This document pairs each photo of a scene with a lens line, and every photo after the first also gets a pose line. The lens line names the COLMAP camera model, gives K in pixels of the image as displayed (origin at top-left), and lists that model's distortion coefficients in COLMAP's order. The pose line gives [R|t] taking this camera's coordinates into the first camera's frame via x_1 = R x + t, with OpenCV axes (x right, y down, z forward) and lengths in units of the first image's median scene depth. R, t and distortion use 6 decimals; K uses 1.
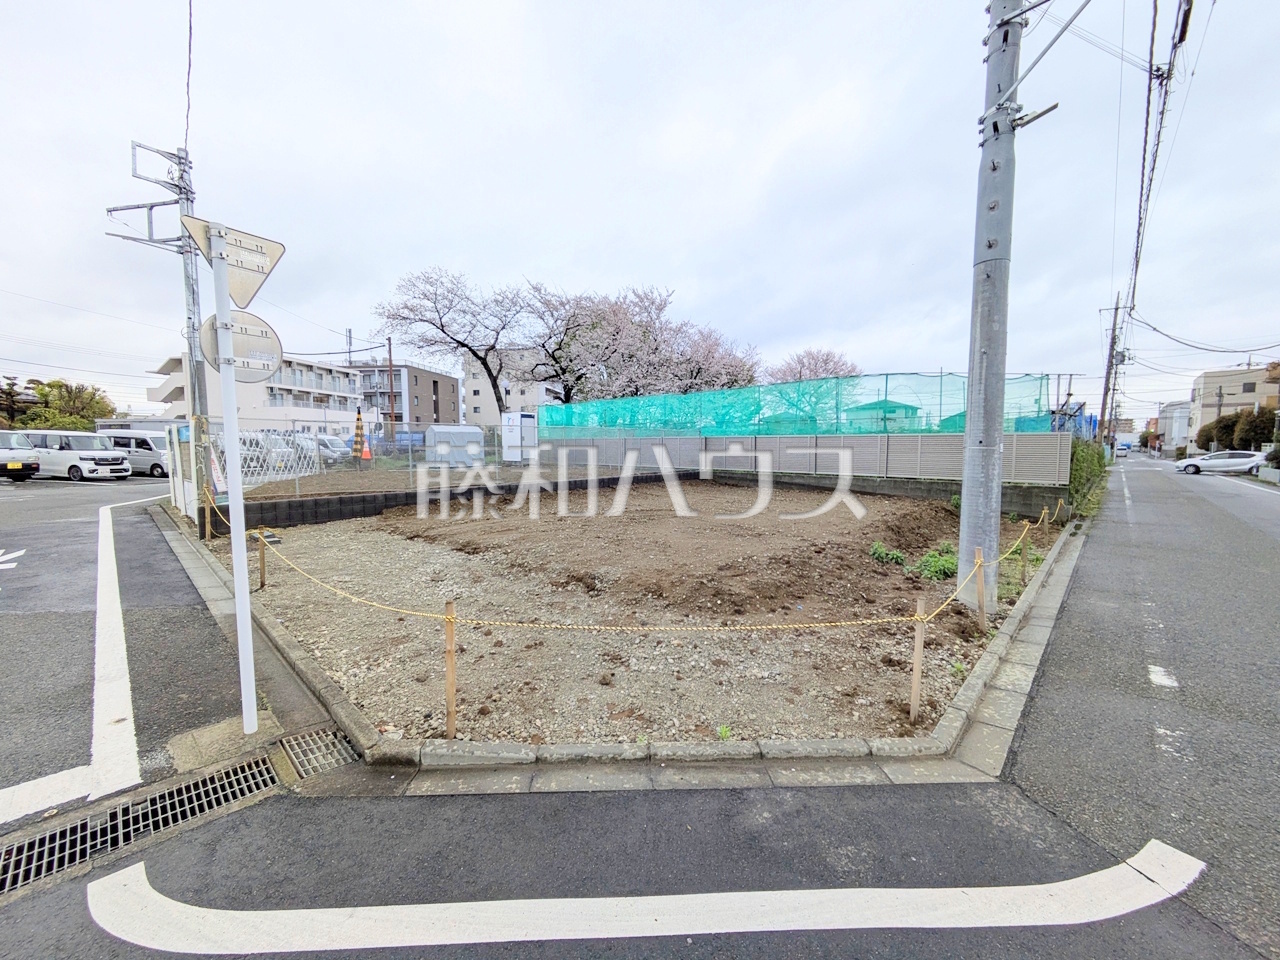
lens RADIAL K [[505.0, 0, 640.7], [0, 505.0, 486.2], [0, 0, 1]] dist [-0.002258, 0.001822]
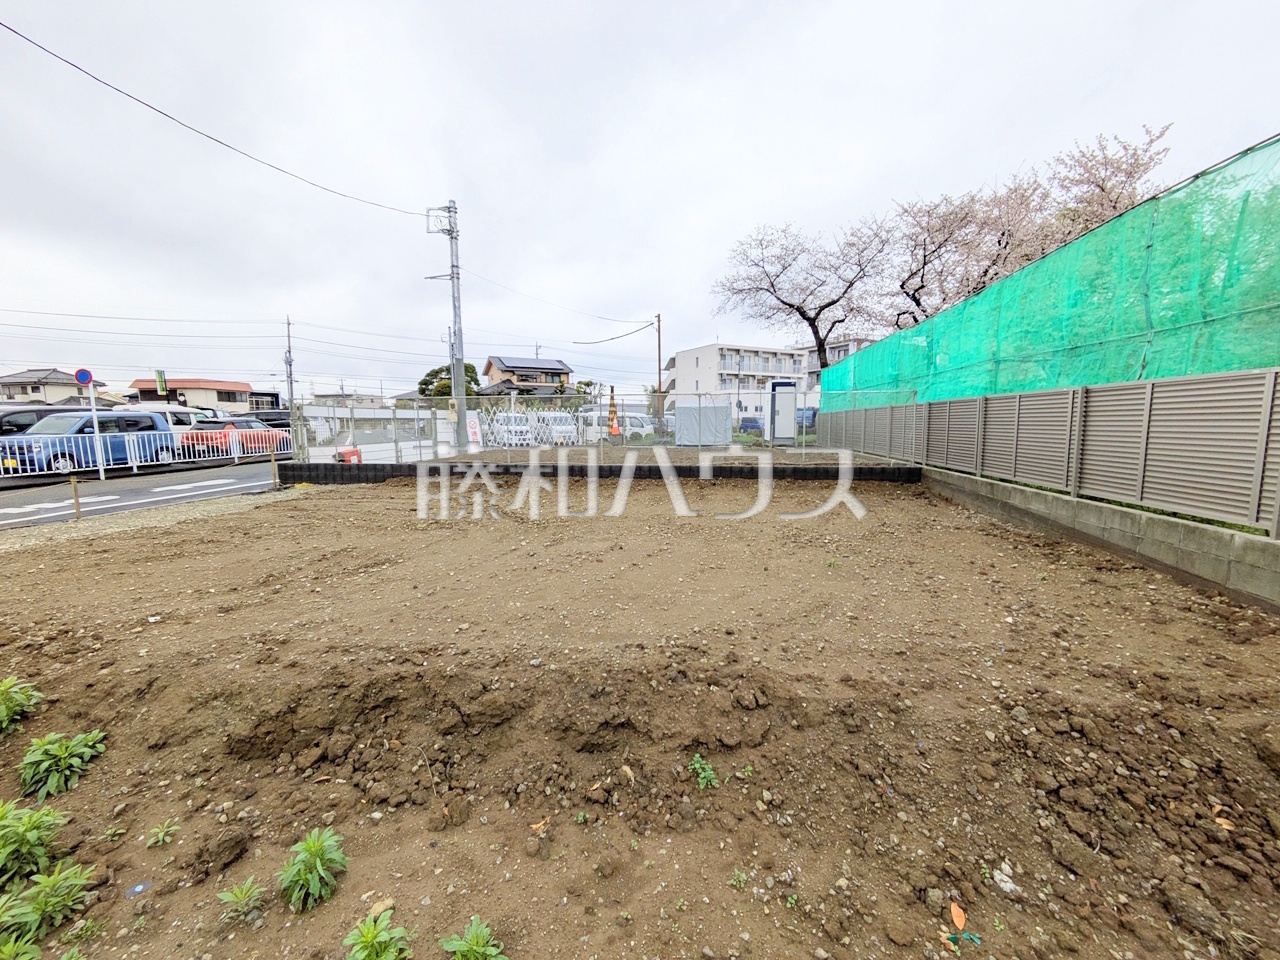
lens RADIAL K [[505.0, 0, 639.1], [0, 505.0, 485.5], [0, 0, 1]] dist [-0.002258, 0.001822]
pose [[0.575244, 0.098748, -0.811999, 0.457593], [-0.065554, 0.995059, 0.074570, -0.036600], [0.815351, 0.010334, 0.578875, 0.529884]]
